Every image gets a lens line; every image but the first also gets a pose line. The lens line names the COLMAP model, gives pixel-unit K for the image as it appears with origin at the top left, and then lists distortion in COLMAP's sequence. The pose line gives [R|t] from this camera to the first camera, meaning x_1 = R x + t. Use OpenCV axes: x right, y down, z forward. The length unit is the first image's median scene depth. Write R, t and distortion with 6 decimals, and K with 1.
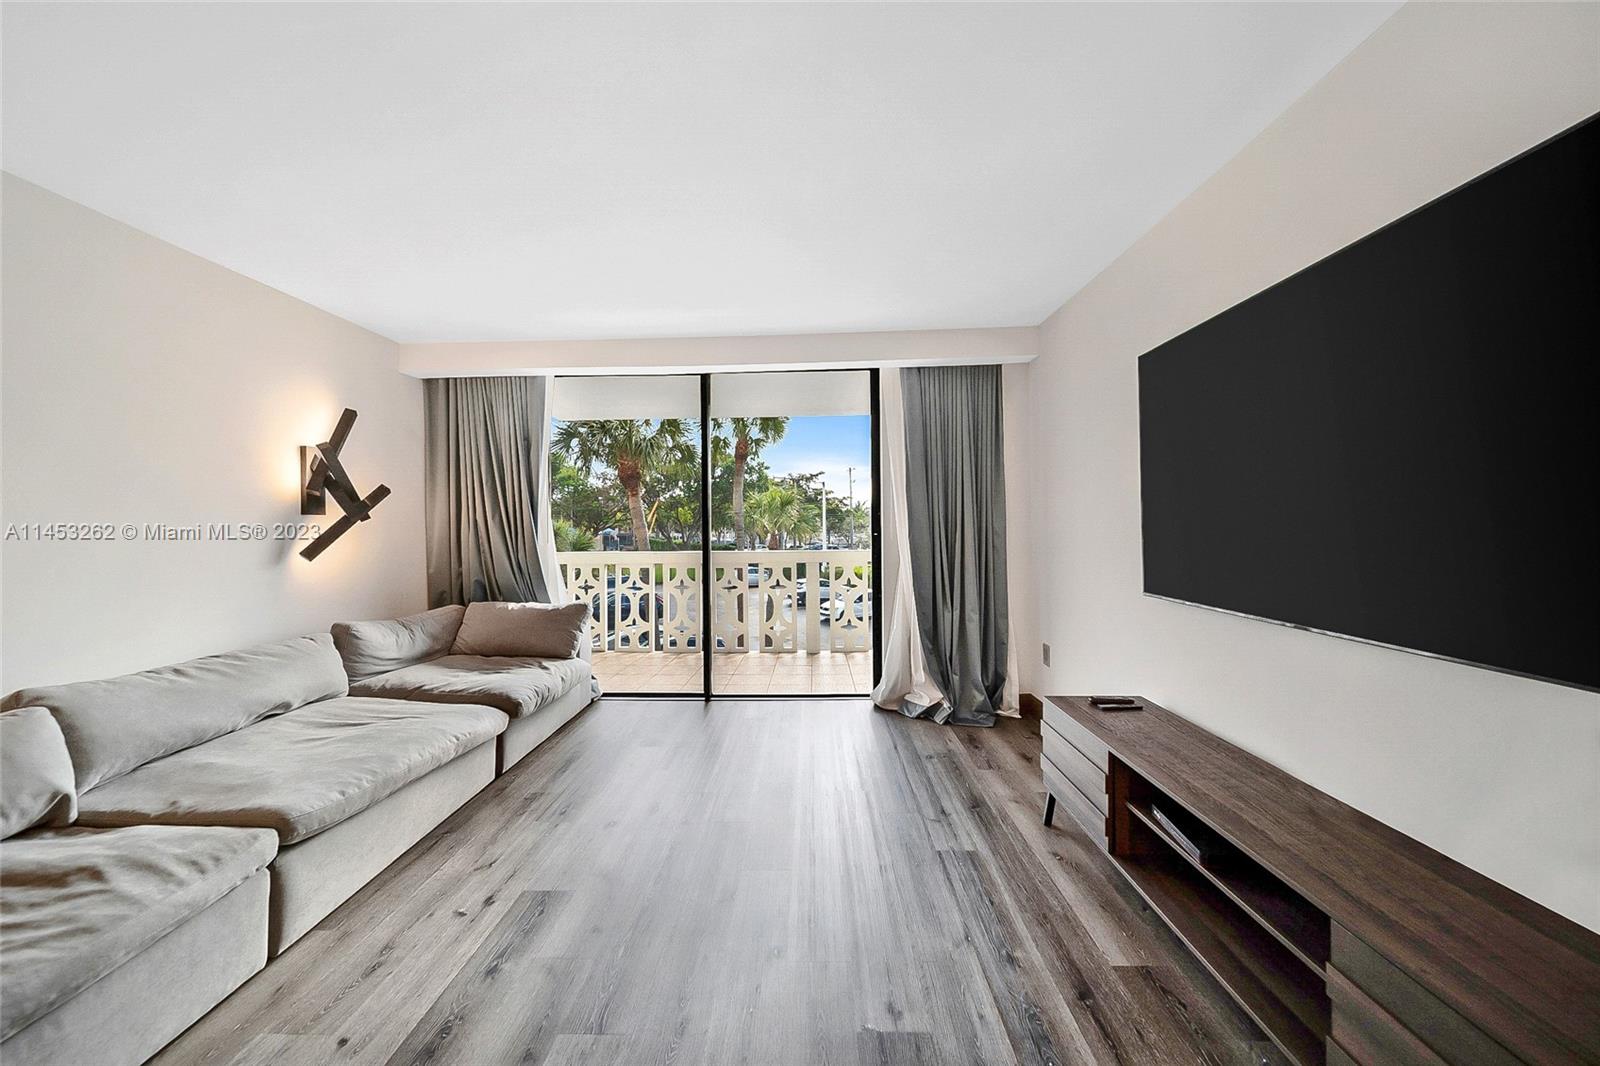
lens RADIAL K [[557.1, 0, 801.9], [0, 557.1, 528.0], [0, 0, 1]] dist [0.000775, -0.001379]
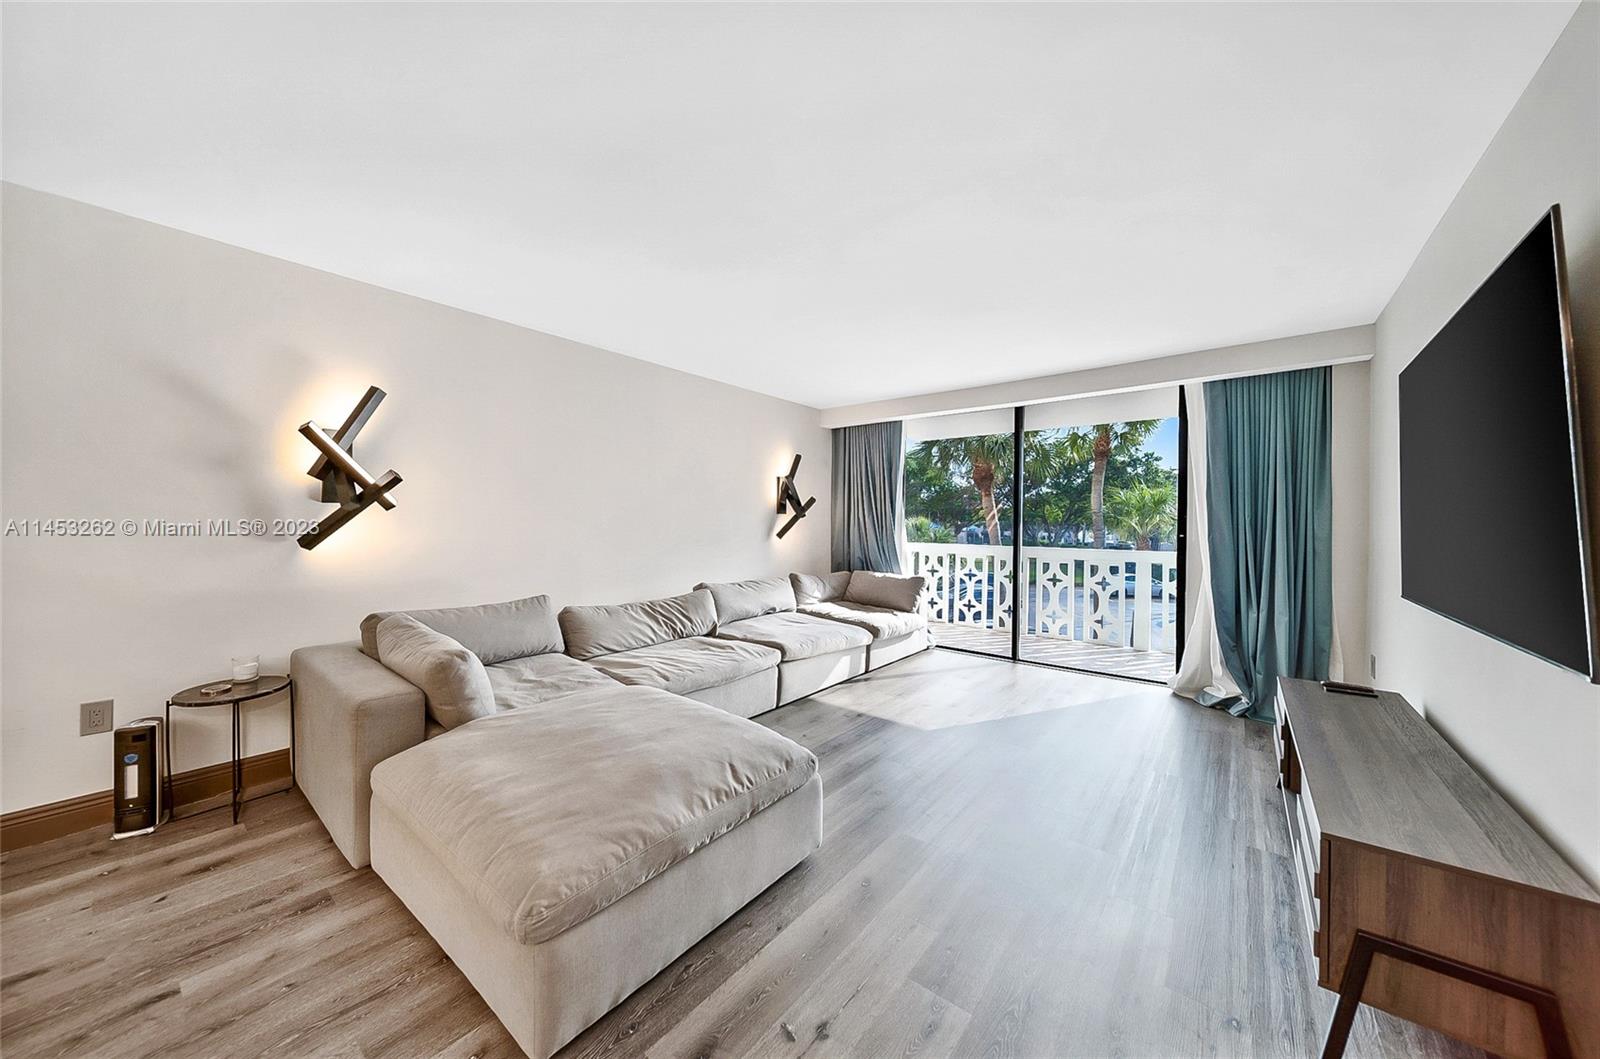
lens RADIAL K [[556.9, 0, 781.8], [0, 556.9, 526.7], [0, 0, 1]] dist [-0.000349, -0.000069]
pose [[0.785756, 0.023841, -0.618077, 0.212975], [-0.022342, 0.999699, 0.010157, -0.000328], [0.618133, 0.005828, 0.786052, -0.364310]]
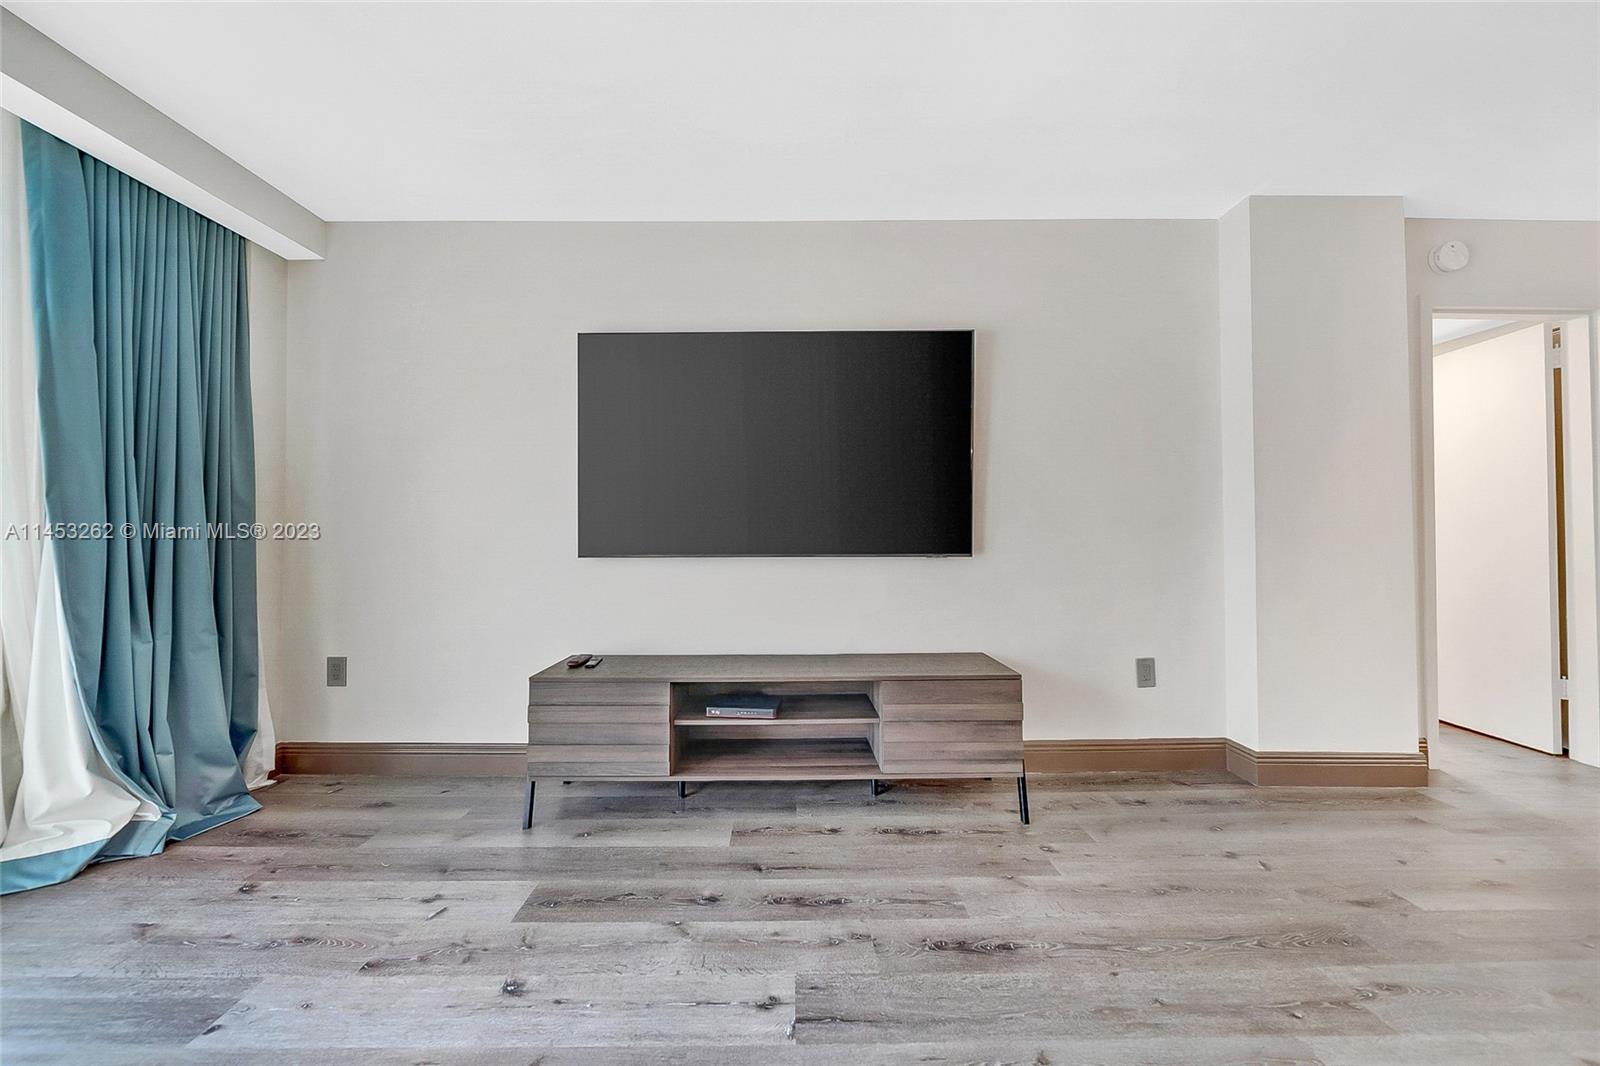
lens RADIAL K [[557.1, 0, 788.6], [0, 557.1, 532.9], [0, 0, 1]] dist [0.000775, -0.001379]
pose [[-0.025828, 0.019602, 0.999474, -0.292571], [0.007401, 0.999784, -0.019417, 0.061477], [-0.999639, 0.006896, -0.025967, 0.401842]]
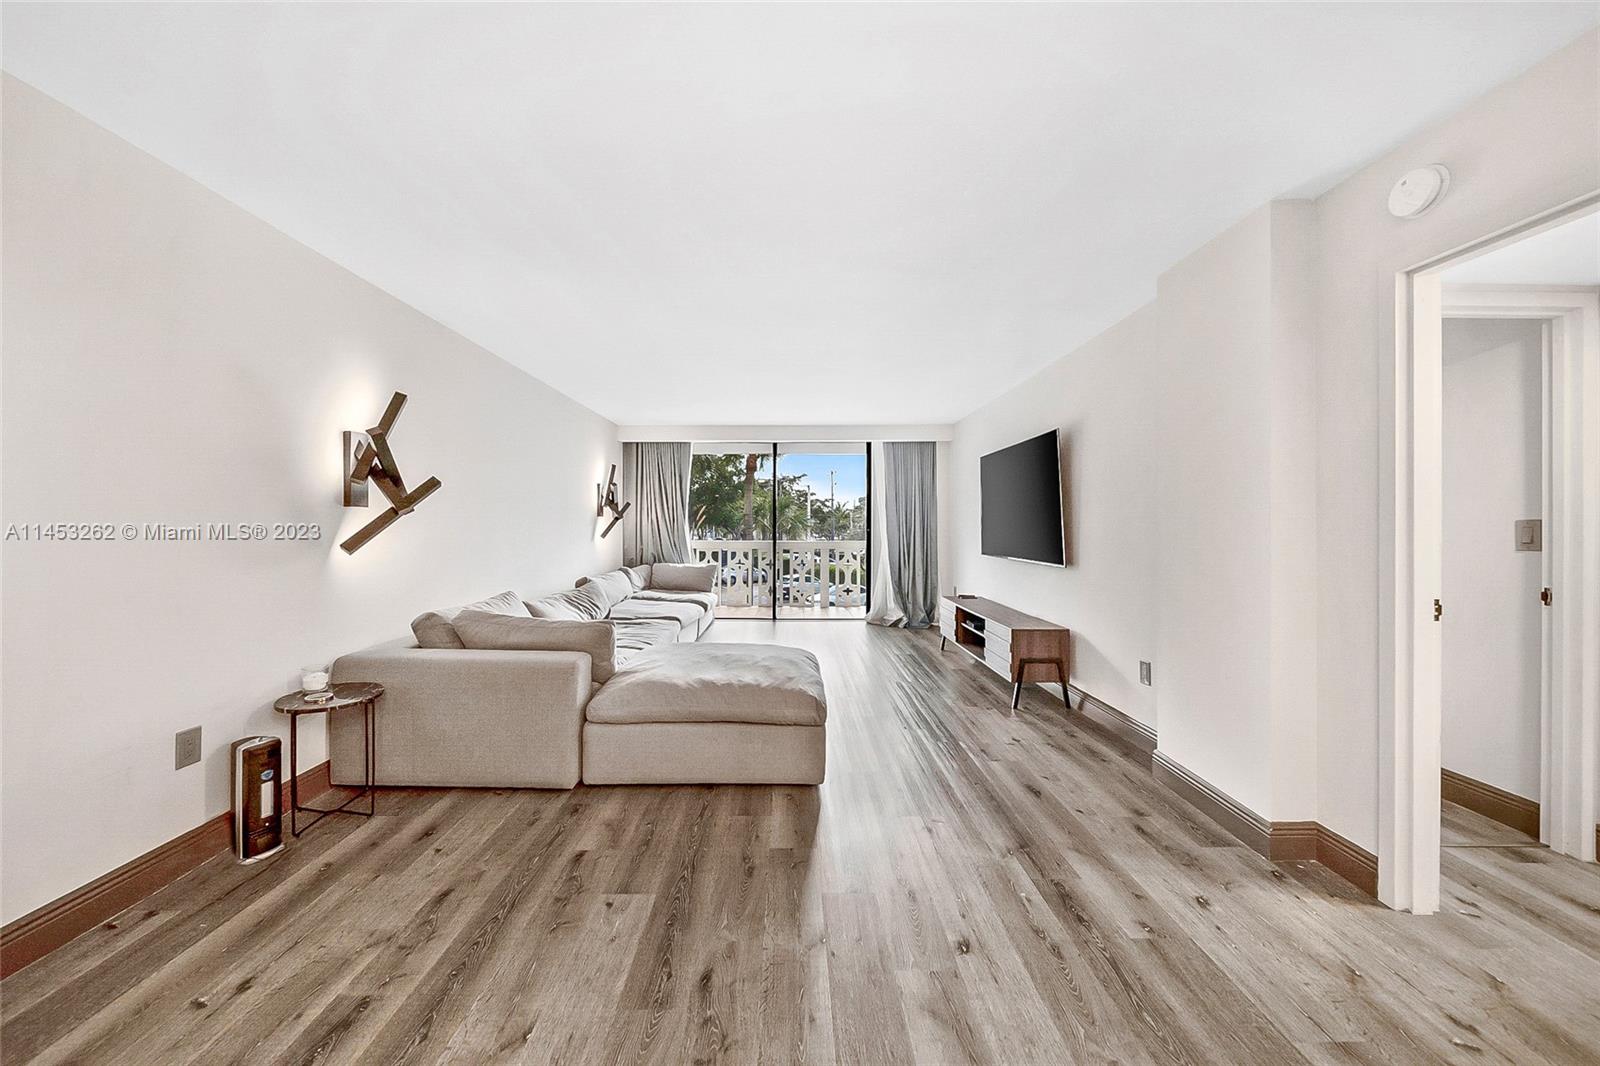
lens RADIAL K [[557.1, 0, 791.6], [0, 557.1, 530.8], [0, 0, 1]] dist [0.000775, -0.001379]
pose [[0.999740, 0.011720, 0.019585, -0.171735], [-0.011815, 0.999919, 0.004759, 0.009497], [-0.019527, -0.004989, 0.999797, -0.905629]]
